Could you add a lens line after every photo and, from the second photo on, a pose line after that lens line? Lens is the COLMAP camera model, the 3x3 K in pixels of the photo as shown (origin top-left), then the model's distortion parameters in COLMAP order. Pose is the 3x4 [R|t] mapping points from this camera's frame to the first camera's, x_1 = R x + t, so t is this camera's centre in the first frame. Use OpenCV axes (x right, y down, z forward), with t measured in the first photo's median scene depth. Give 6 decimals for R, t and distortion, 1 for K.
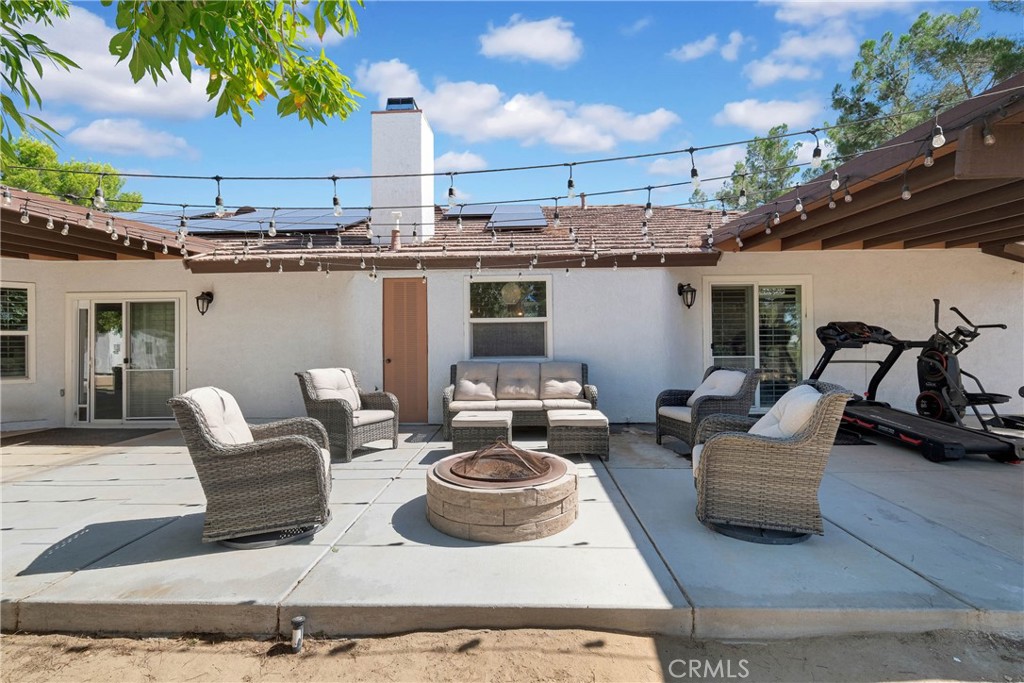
lens RADIAL K [[452.4, 0, 509.8], [0, 452.4, 339.8], [0, 0, 1]] dist [0.000365, 0.000195]
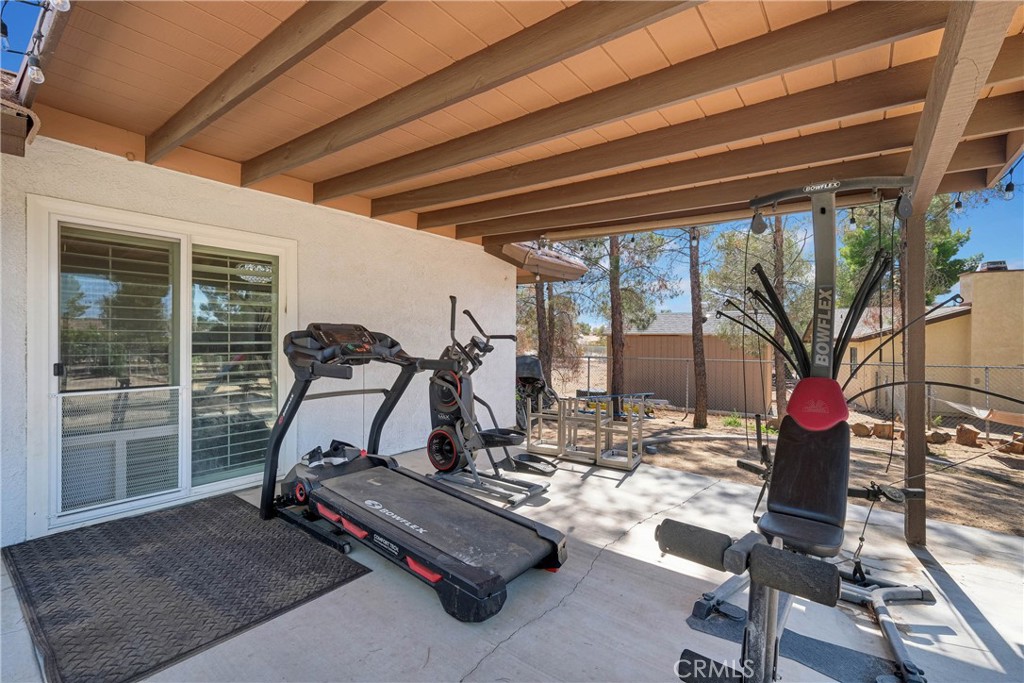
lens RADIAL K [[452.4, 0, 509.8], [0, 452.4, 339.8], [0, 0, 1]] dist [0.000365, 0.000195]
pose [[0.601077, 0.009829, 0.799131, 0.439319], [-0.017448, 0.999847, 0.000826, -0.025030], [-0.799001, -0.014439, 0.601156, 0.509338]]
